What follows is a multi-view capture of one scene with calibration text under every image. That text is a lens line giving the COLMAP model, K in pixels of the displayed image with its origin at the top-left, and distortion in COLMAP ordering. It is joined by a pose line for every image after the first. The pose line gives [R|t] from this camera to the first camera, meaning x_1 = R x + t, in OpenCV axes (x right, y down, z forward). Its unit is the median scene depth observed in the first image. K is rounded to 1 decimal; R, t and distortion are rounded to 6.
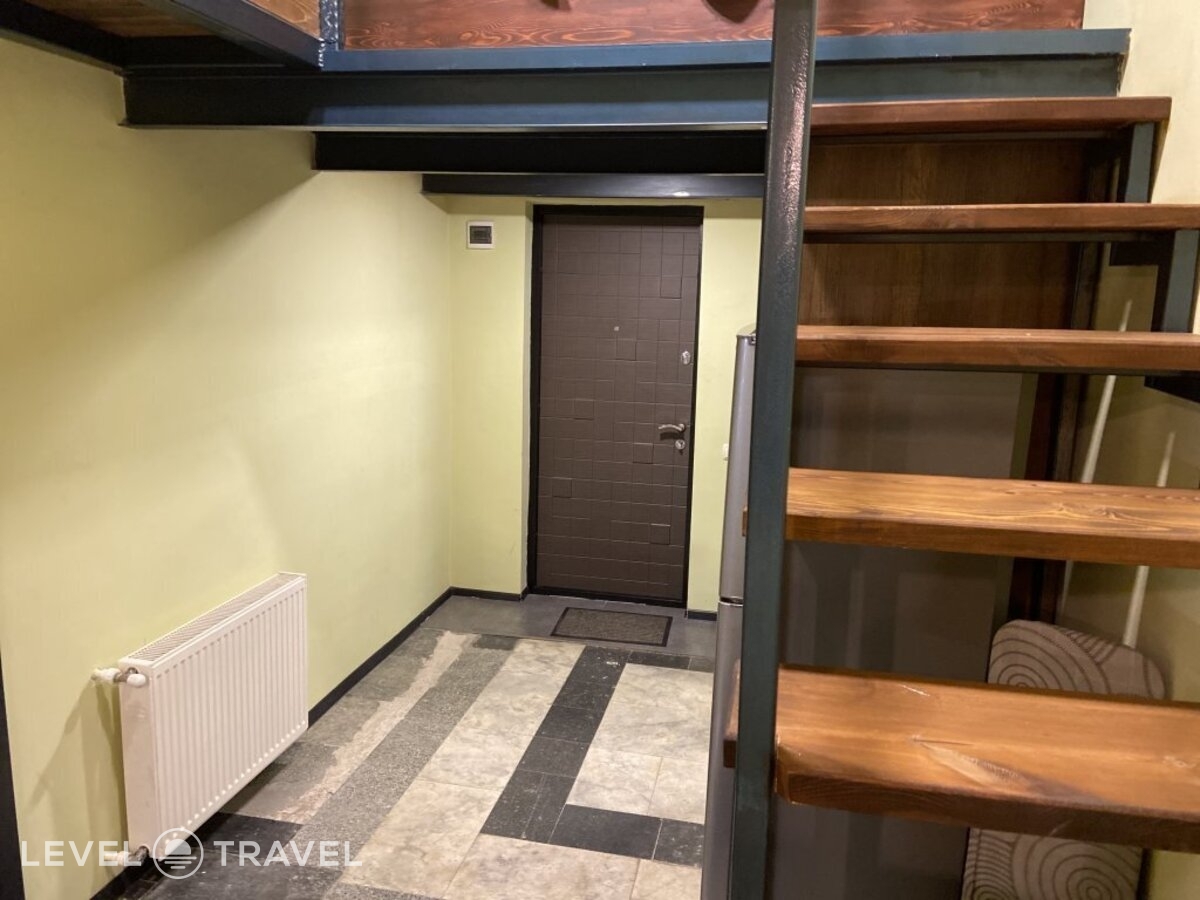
lens RADIAL K [[892.9, 0, 602.7], [0, 892.9, 445.7], [0, 0, 1]] dist [0.124140, -0.151760]
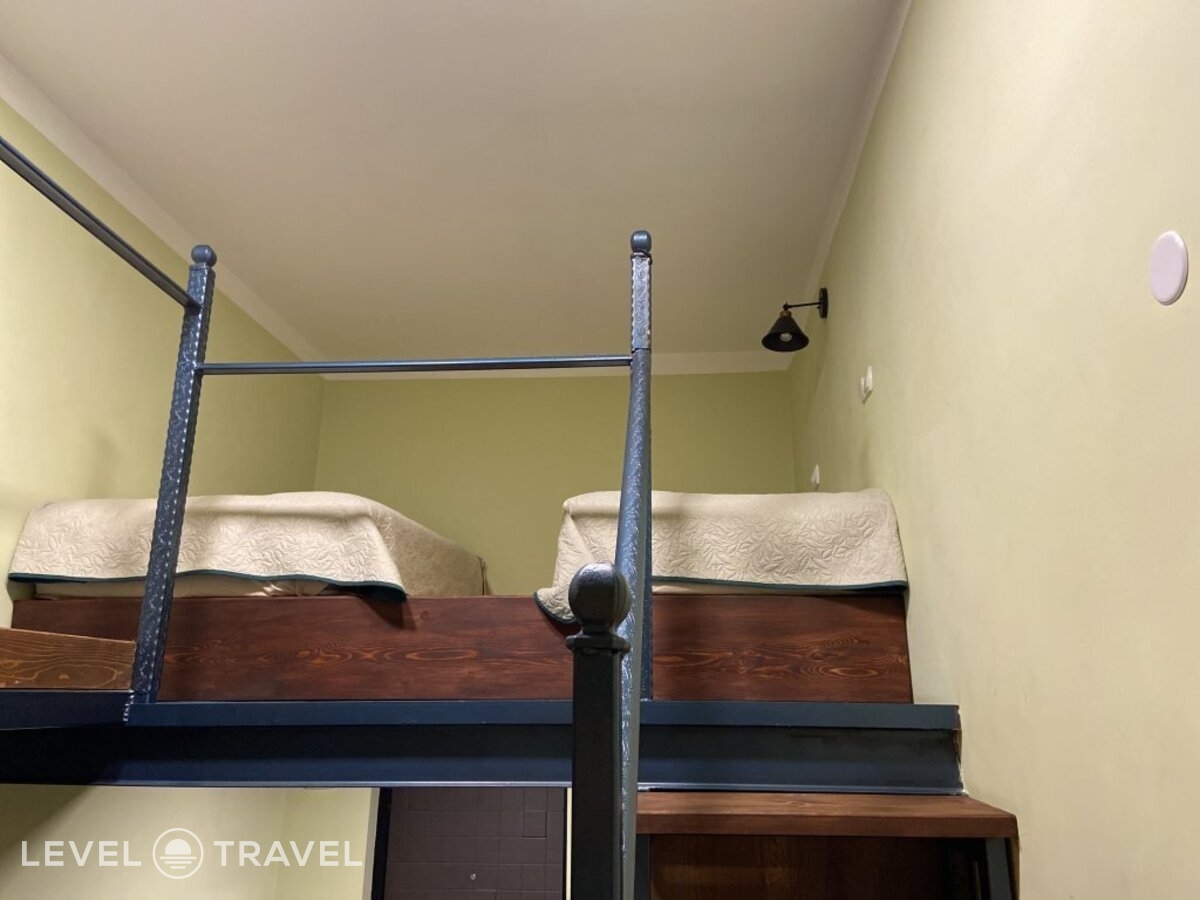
lens RADIAL K [[900.4, 0, 606.6], [0, 900.4, 443.5], [0, 0, 1]] dist [0.125692, -0.162548]
pose [[0.991142, 0.011511, 0.132303, 0.038632], [0.046017, 0.904748, -0.423454, -0.241995], [-0.124576, 0.425792, 0.896204, 0.002329]]
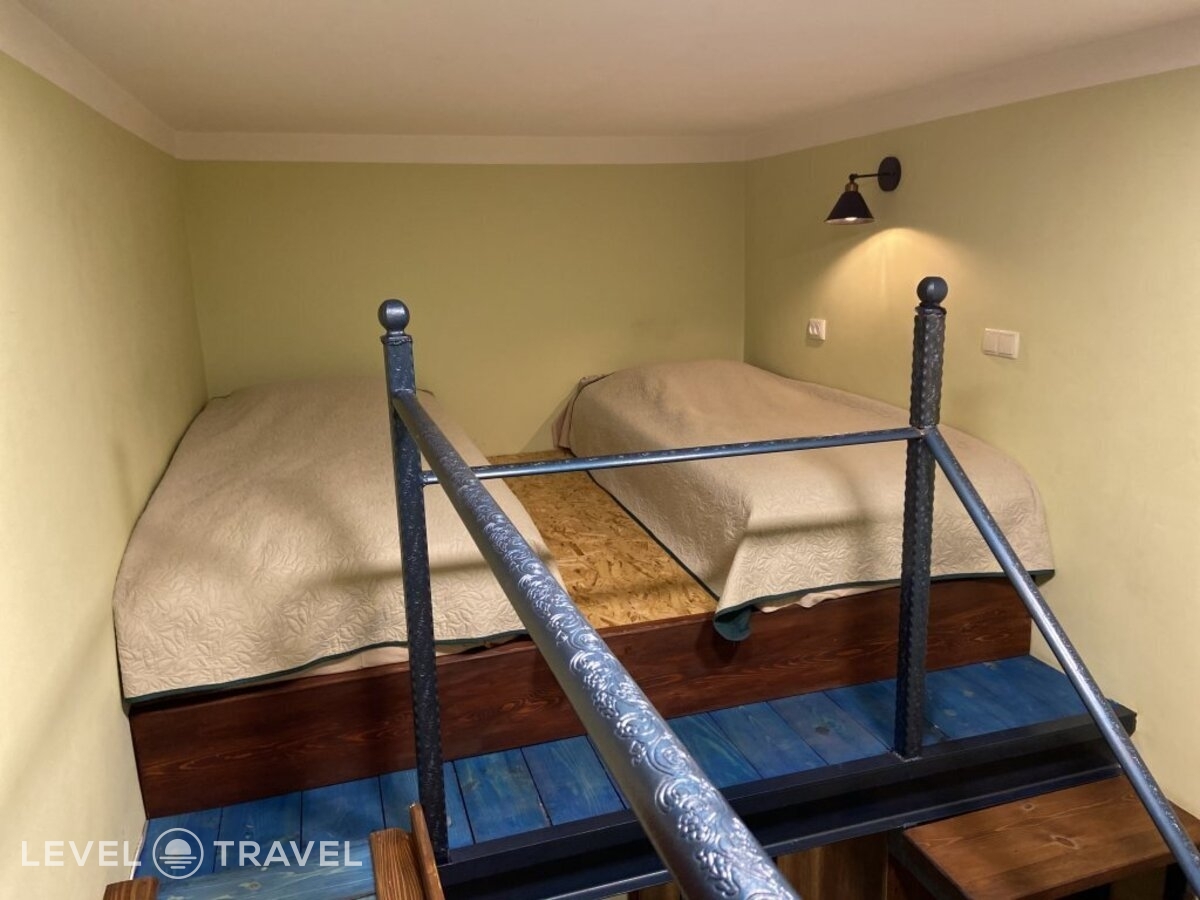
lens RADIAL K [[892.9, 0, 602.7], [0, 892.9, 445.7], [0, 0, 1]] dist [0.124140, -0.151760]
pose [[0.872773, -0.157040, 0.462176, -0.467243], [0.136689, 0.987582, 0.077441, -0.808382], [-0.468598, -0.004414, 0.883401, 0.184035]]
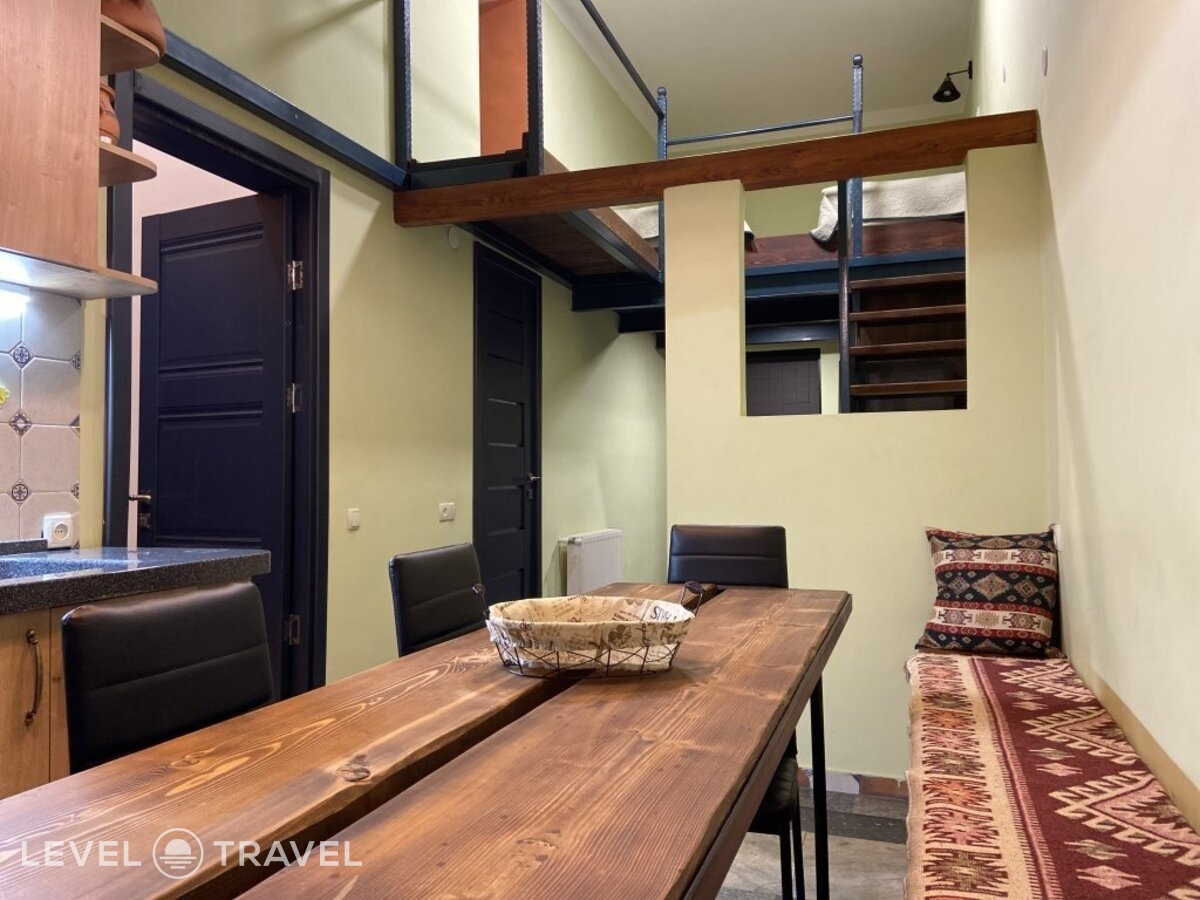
lens RADIAL K [[900.4, 0, 606.6], [0, 900.4, 443.5], [0, 0, 1]] dist [0.125692, -0.162548]
pose [[0.991530, -0.038454, -0.124053, -0.154937], [0.011703, 0.977730, -0.209540, 0.497147], [0.129348, 0.206314, 0.969899, -1.237004]]
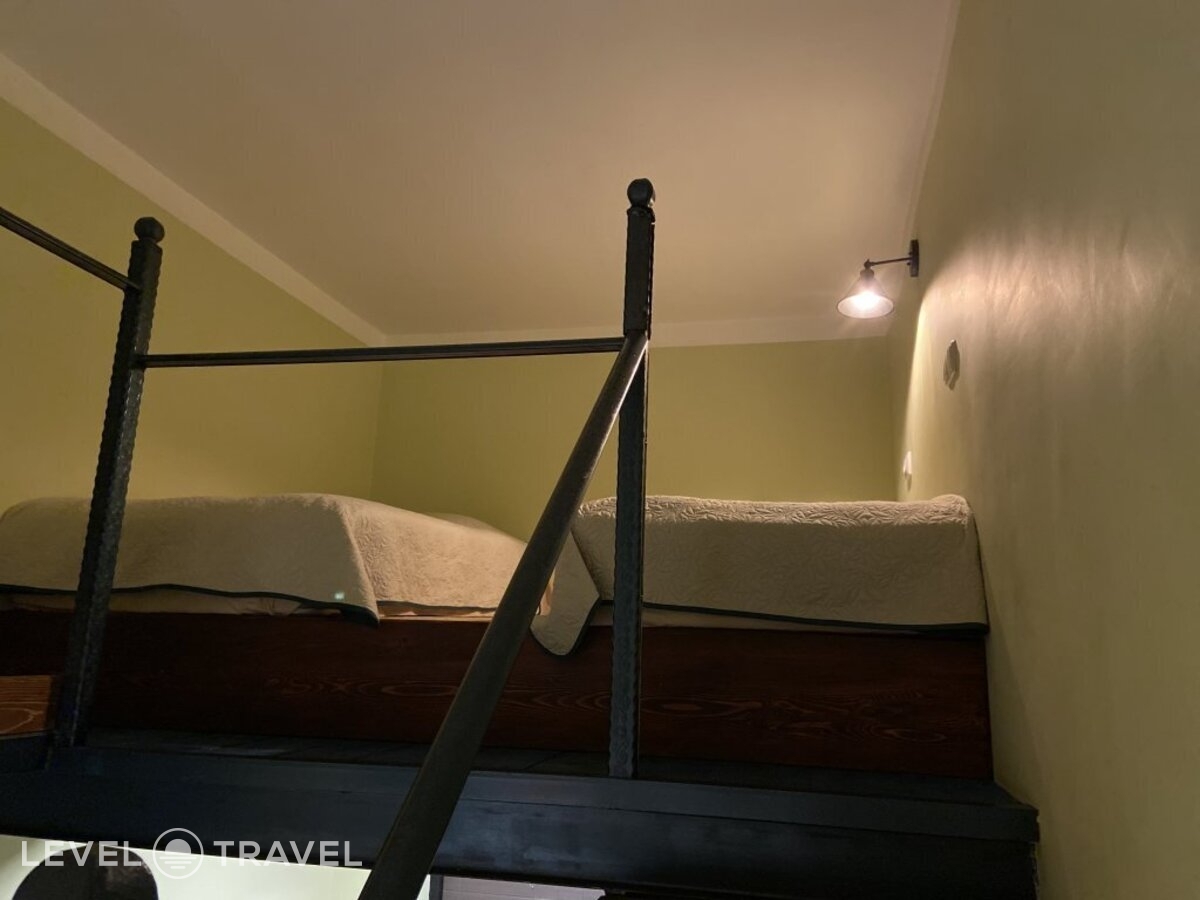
lens RADIAL K [[909.1, 0, 607.7], [0, 909.1, 448.6], [0, 0, 1]] dist [0.099238, -0.113898]
pose [[0.999940, 0.004563, -0.009964, 0.180032], [-0.008002, 0.925231, -0.379320, -0.348465], [0.007488, 0.379377, 0.925212, 0.134561]]
